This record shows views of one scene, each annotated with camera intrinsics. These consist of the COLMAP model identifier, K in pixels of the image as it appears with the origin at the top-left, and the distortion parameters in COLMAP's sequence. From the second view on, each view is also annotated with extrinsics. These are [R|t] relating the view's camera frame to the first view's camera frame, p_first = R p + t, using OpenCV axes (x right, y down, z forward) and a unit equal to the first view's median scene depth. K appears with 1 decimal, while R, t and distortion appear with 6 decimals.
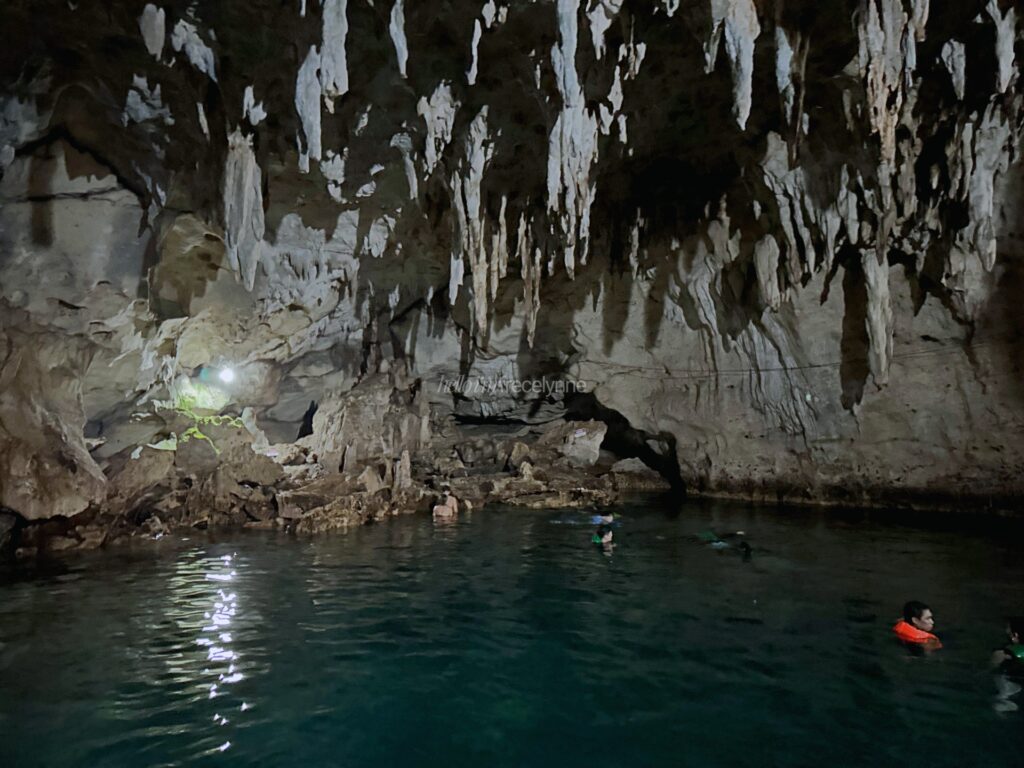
lens RADIAL K [[710.5, 0, 515.6], [0, 710.5, 387.7], [0, 0, 1]] dist [0.077166, -0.096998]
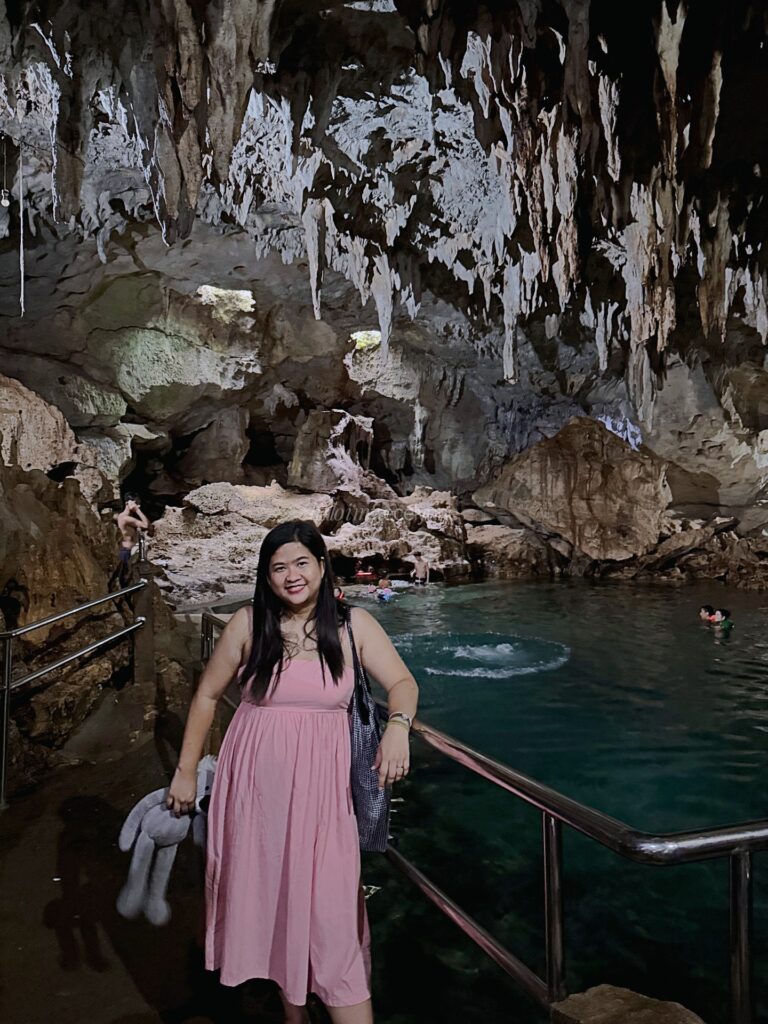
lens RADIAL K [[710.5, 0, 379.0], [0, 710.5, 516.6], [0, 0, 1]] dist [0.077166, -0.096998]
pose [[0.207592, 0.013137, -0.978127, 0.701911], [0.059520, 0.997888, 0.026035, -0.012379], [0.976403, -0.063623, 0.206371, 0.017875]]
